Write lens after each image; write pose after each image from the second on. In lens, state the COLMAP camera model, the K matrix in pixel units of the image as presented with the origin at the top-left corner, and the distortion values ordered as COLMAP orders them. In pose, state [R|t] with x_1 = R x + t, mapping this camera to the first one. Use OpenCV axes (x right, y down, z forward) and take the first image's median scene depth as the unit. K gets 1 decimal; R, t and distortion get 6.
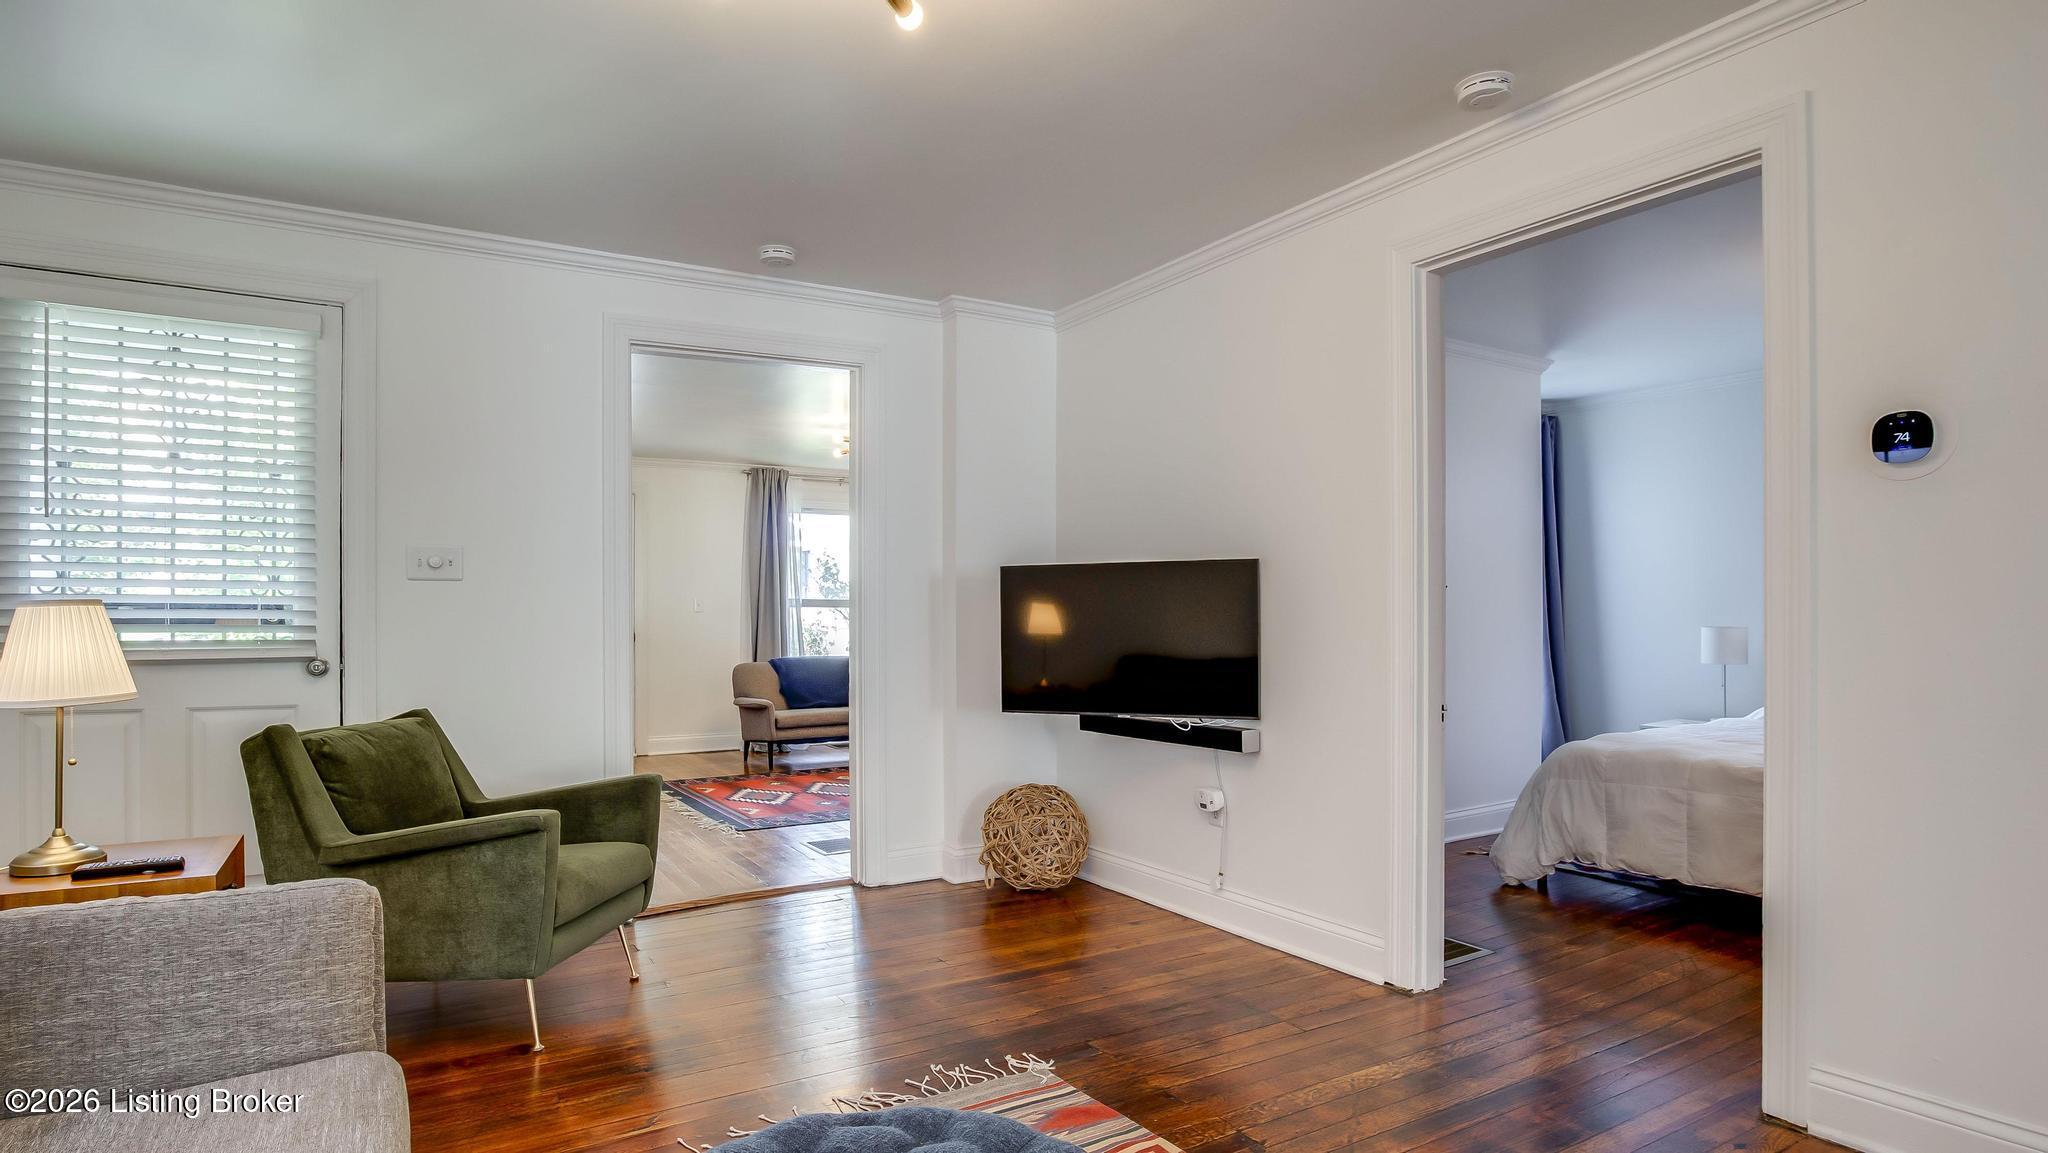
lens RADIAL K [[1074.9, 0, 1024.4], [0, 1074.9, 596.3], [0, 0, 1]] dist [-0.025543, 0.000724]
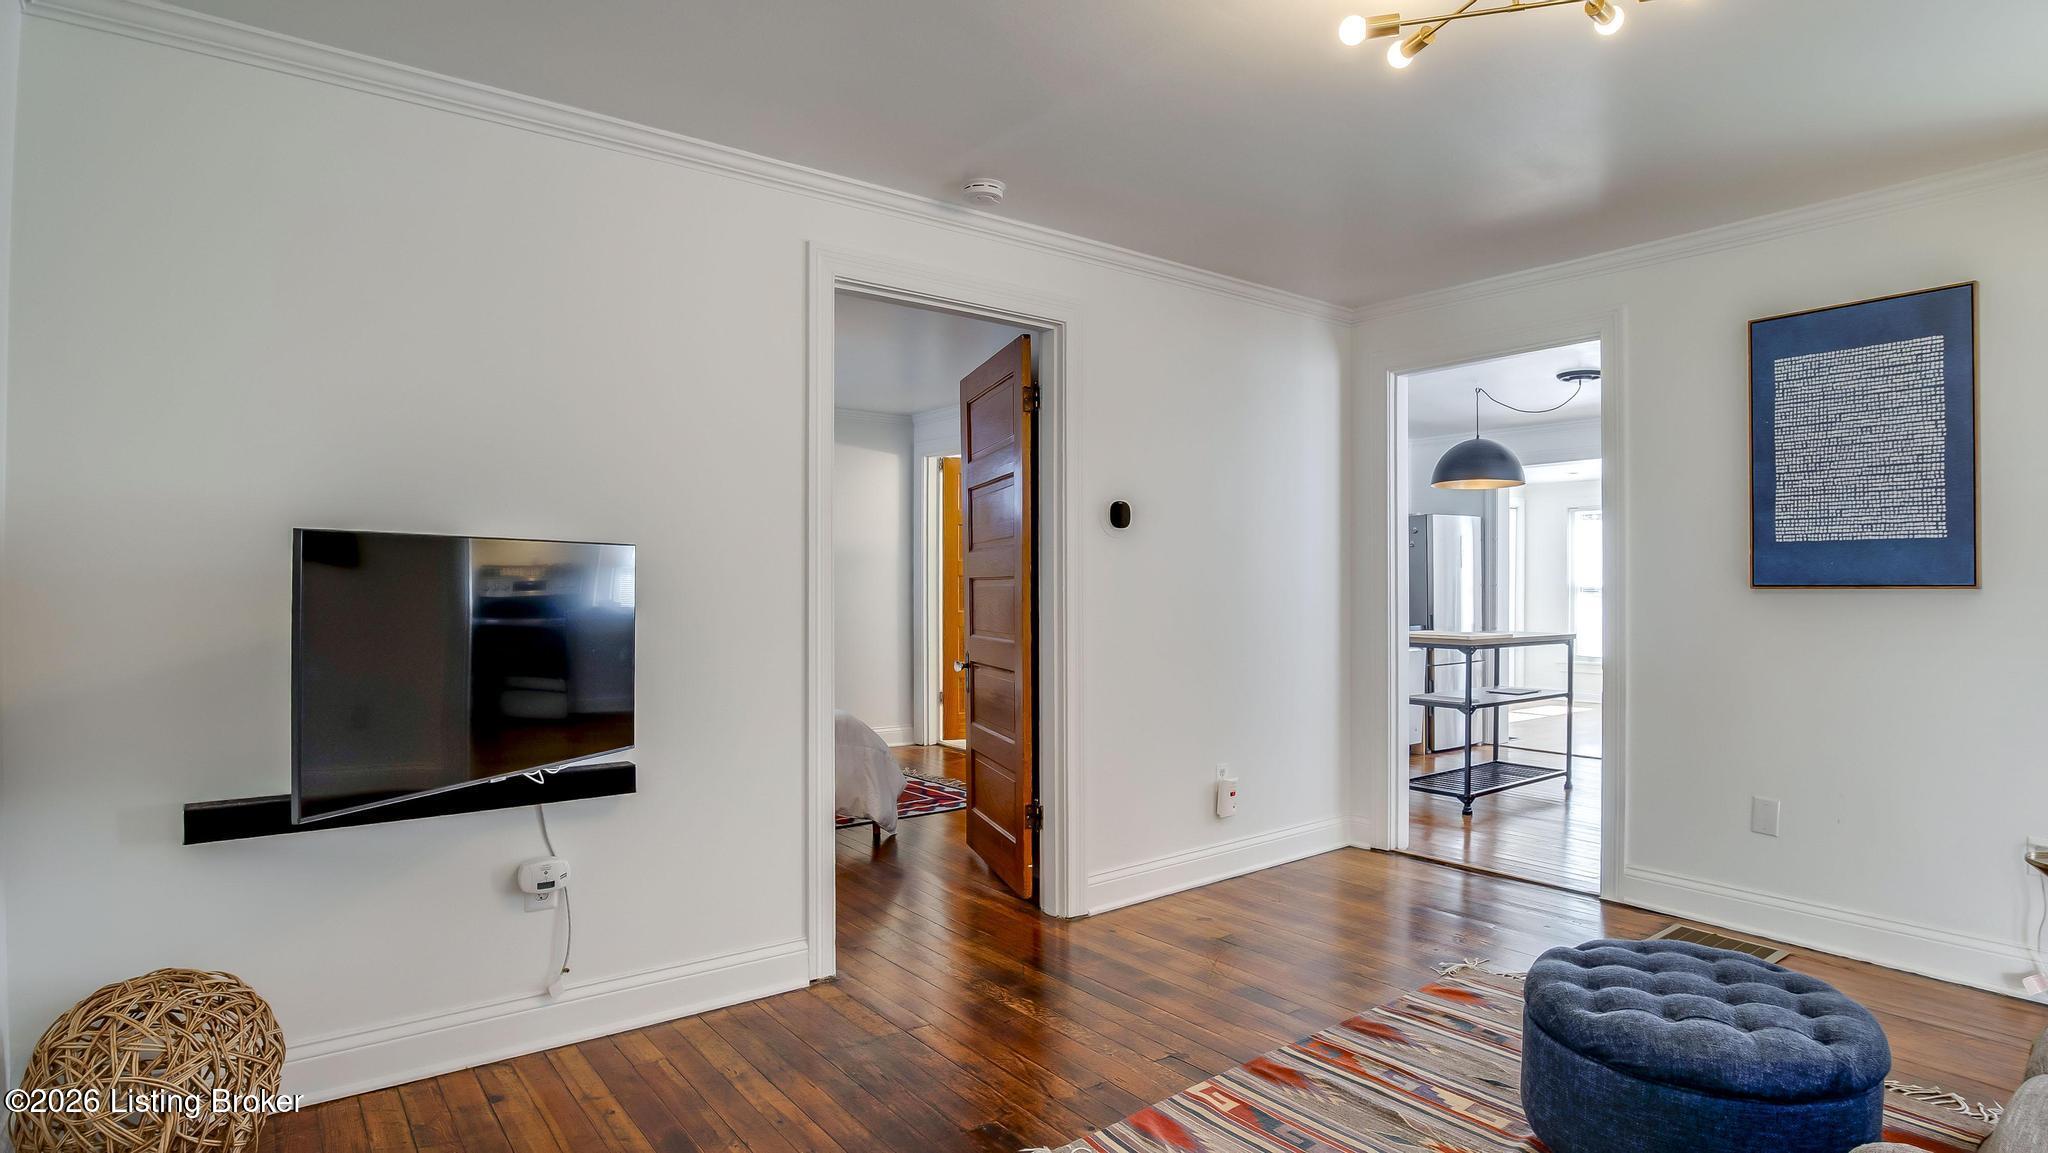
lens RADIAL K [[1074.9, 0, 1024.4], [0, 1074.9, 596.3], [0, 0, 1]] dist [-0.025543, 0.000724]
pose [[-0.104183, 0.003903, 0.994551, -0.611165], [-0.018729, 0.999807, -0.005885, 0.001399], [-0.994382, -0.019240, -0.104090, 0.814854]]
